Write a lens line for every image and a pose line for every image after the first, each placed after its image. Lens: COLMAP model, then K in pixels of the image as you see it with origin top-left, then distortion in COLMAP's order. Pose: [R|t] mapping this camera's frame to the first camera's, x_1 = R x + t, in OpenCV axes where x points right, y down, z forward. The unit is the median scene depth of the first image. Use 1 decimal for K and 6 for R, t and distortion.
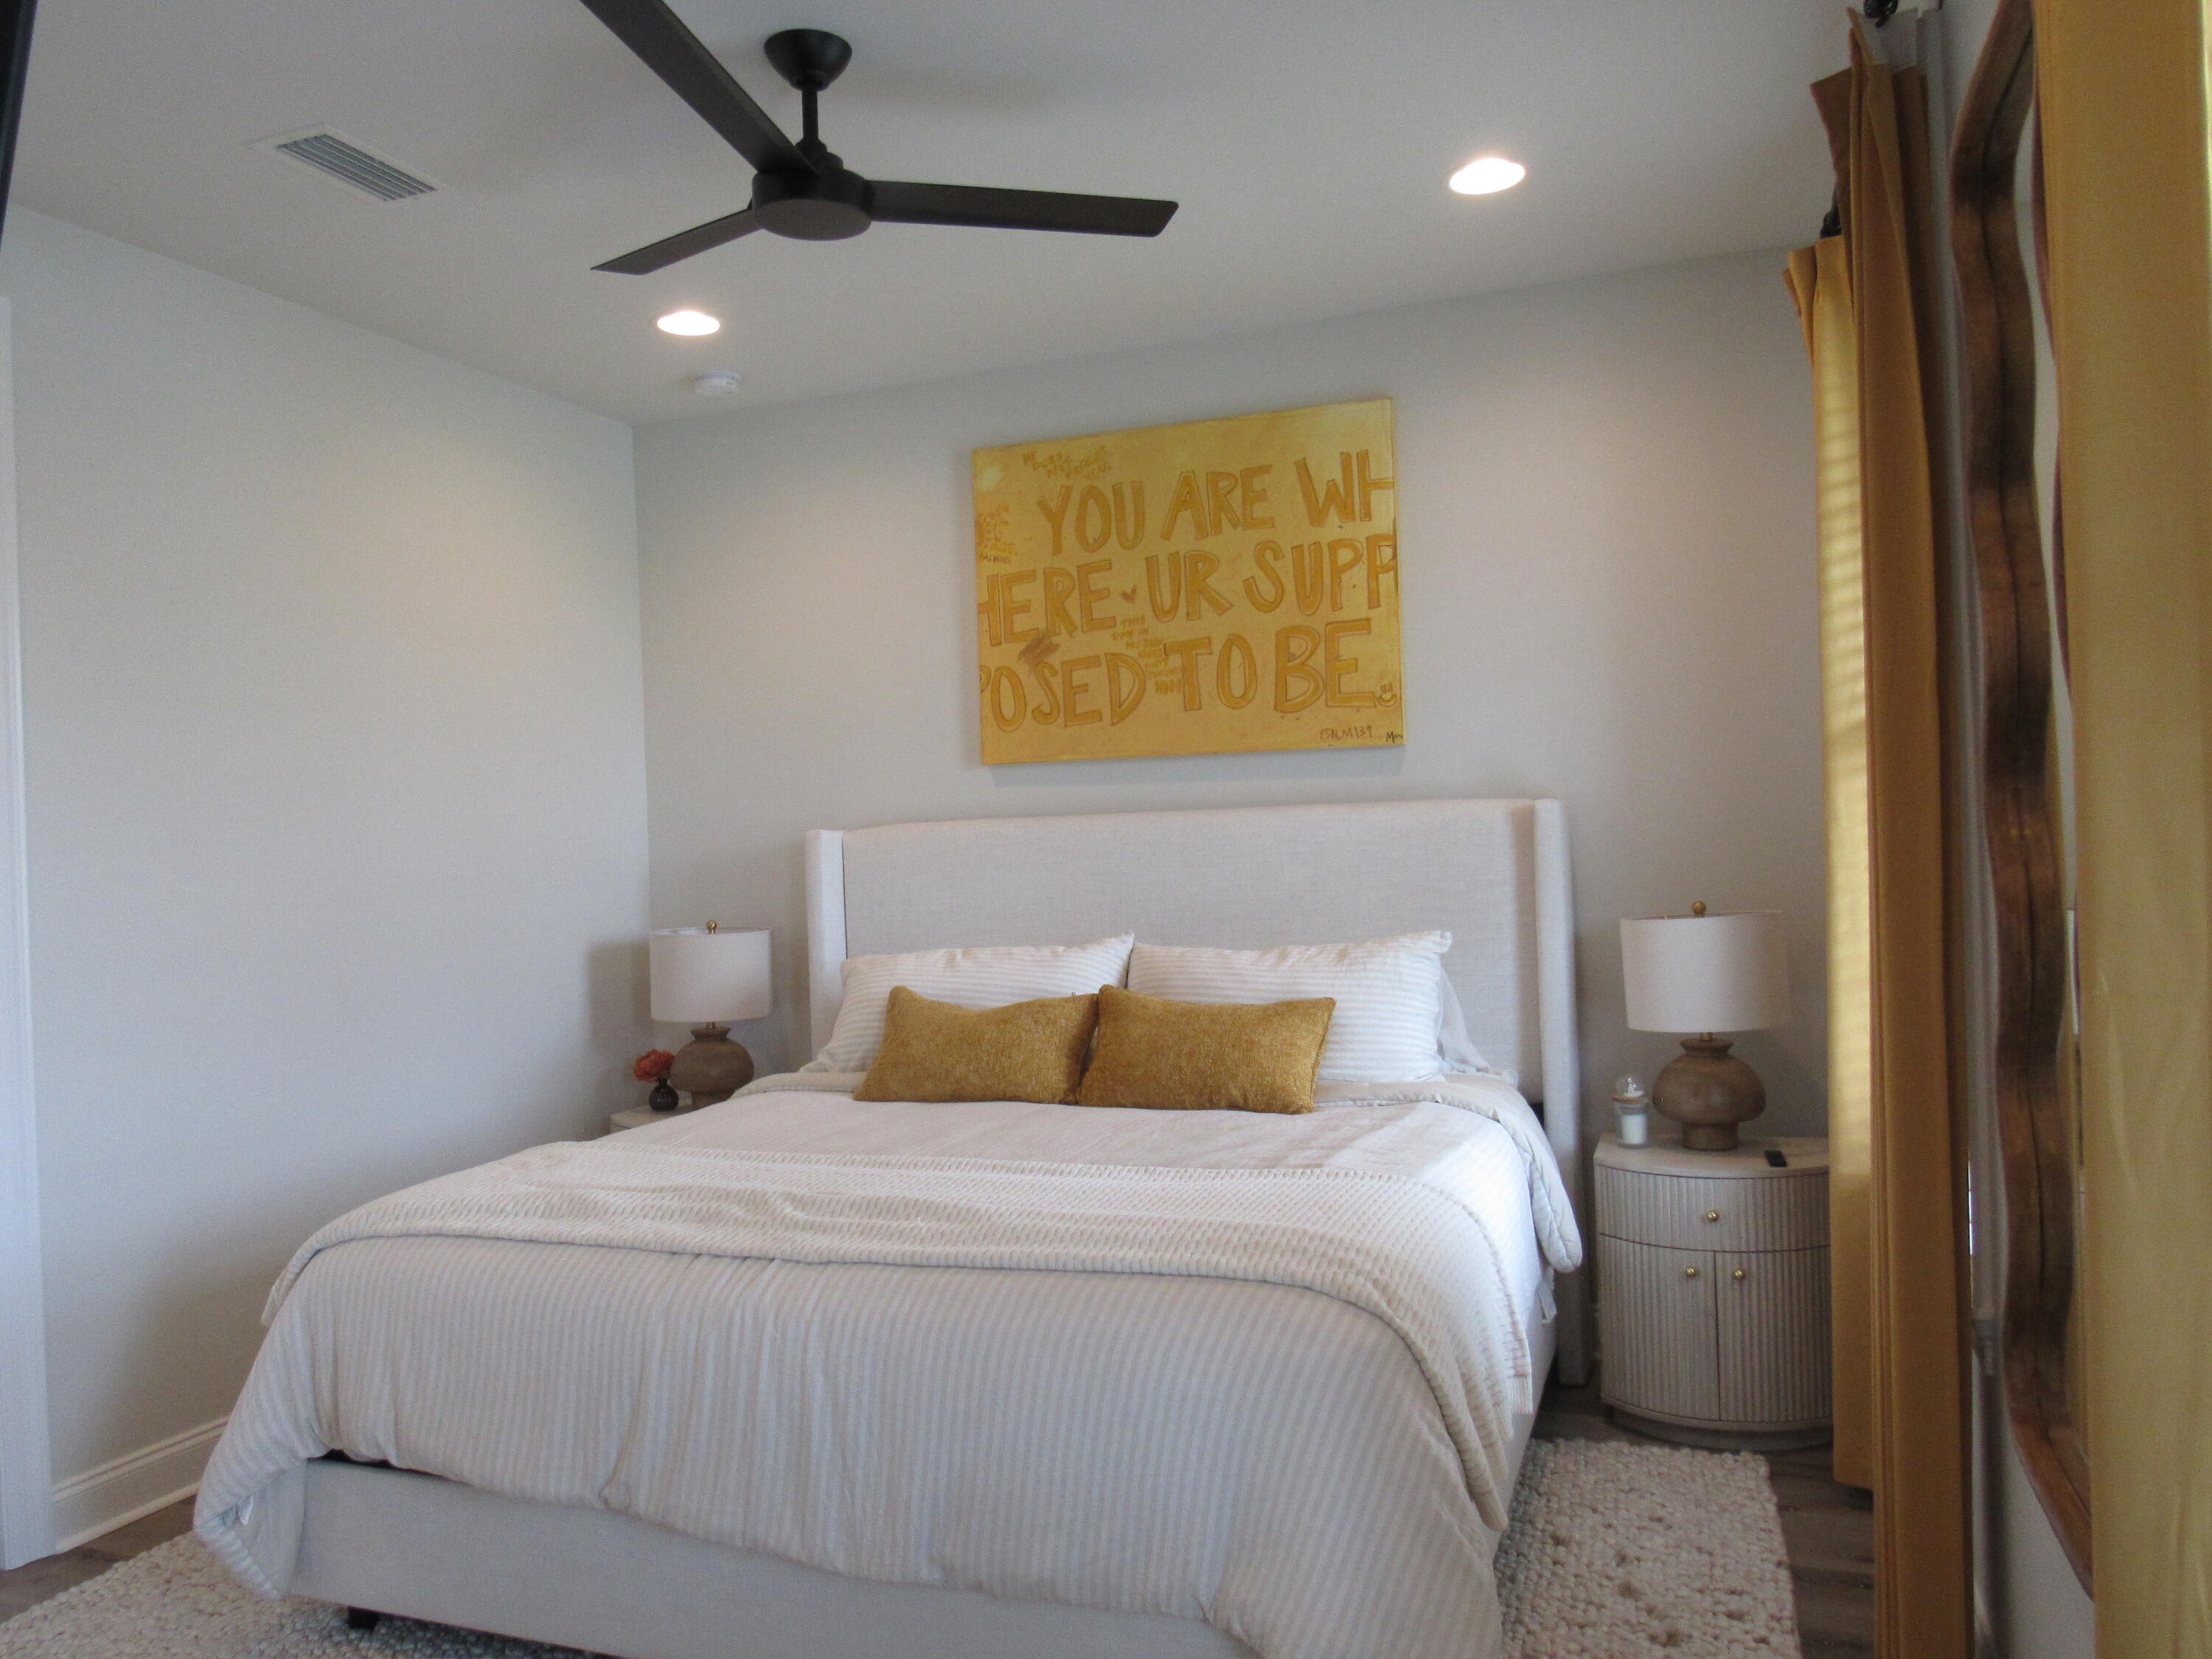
lens RADIAL K [[1593.7, 0, 1091.8], [0, 1593.7, 830.1], [0, 0, 1]] dist [-0.023729, 0.002251]
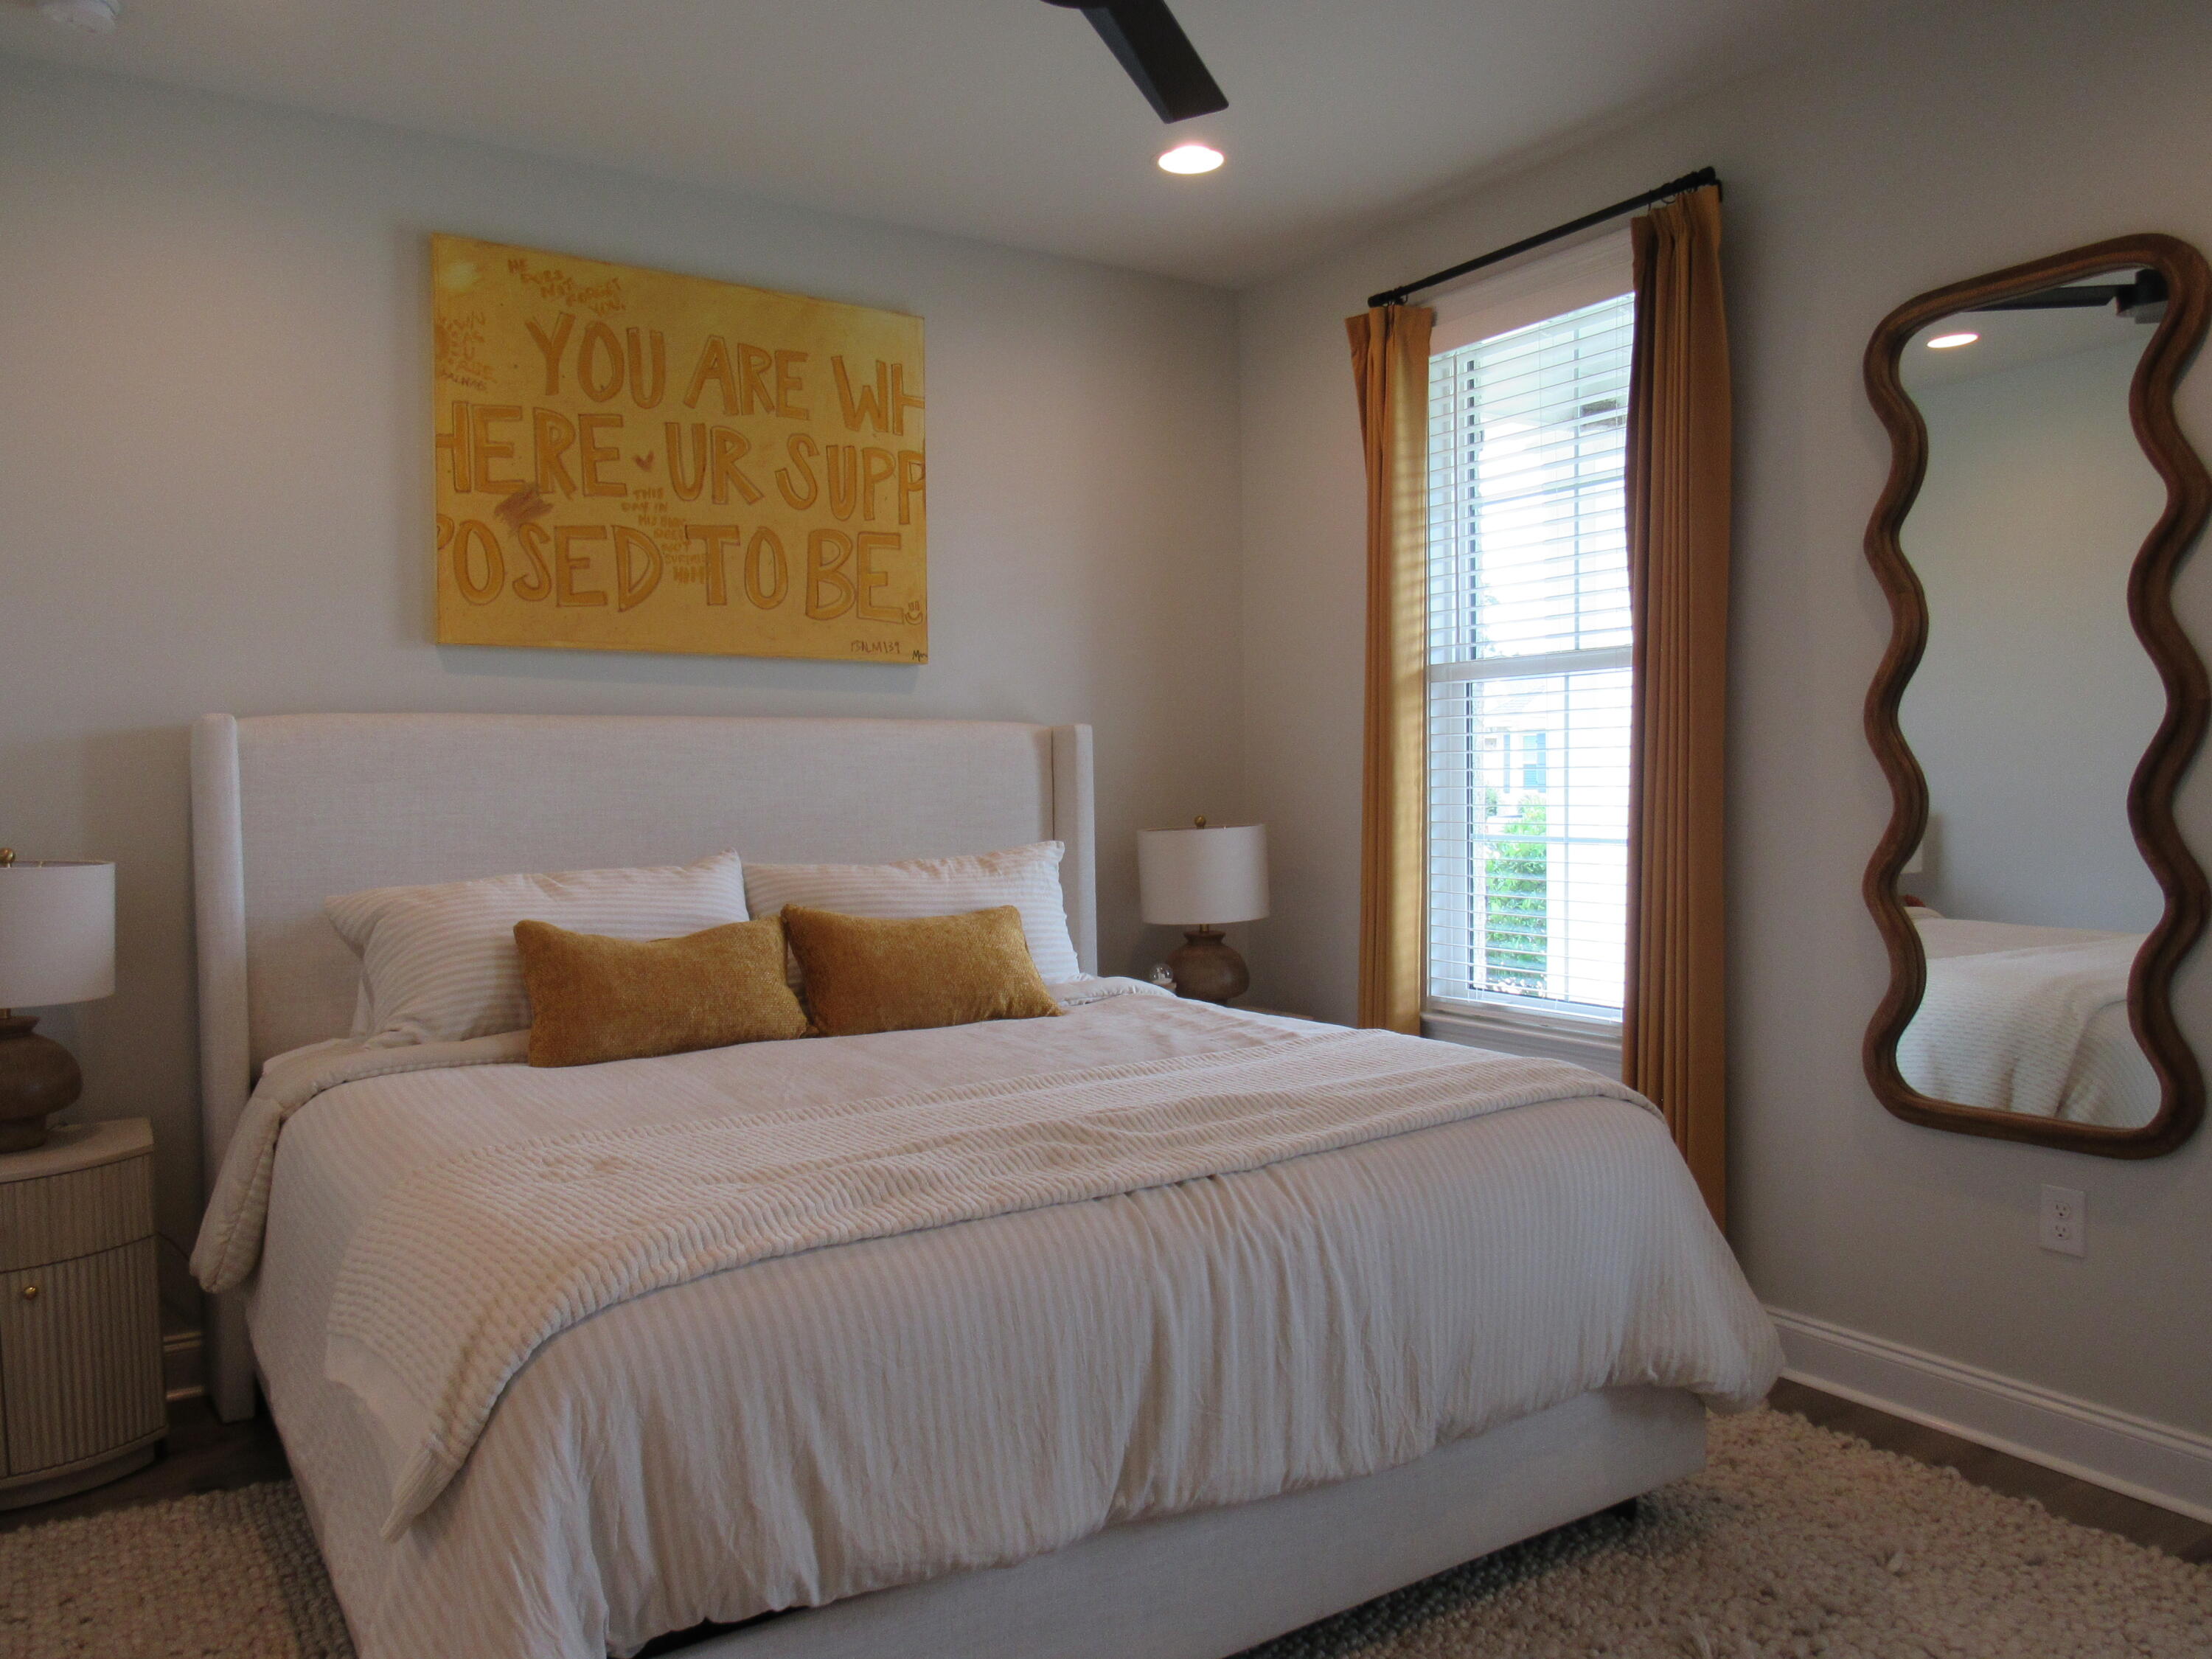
lens RADIAL K [[1593.7, 0, 1091.8], [0, 1593.7, 830.1], [0, 0, 1]] dist [-0.023729, 0.002251]
pose [[0.576587, 0.003893, 0.817026, -0.544957], [-0.017124, 0.999827, 0.007320, 0.040972], [-0.816856, -0.018211, 0.576554, 0.312417]]
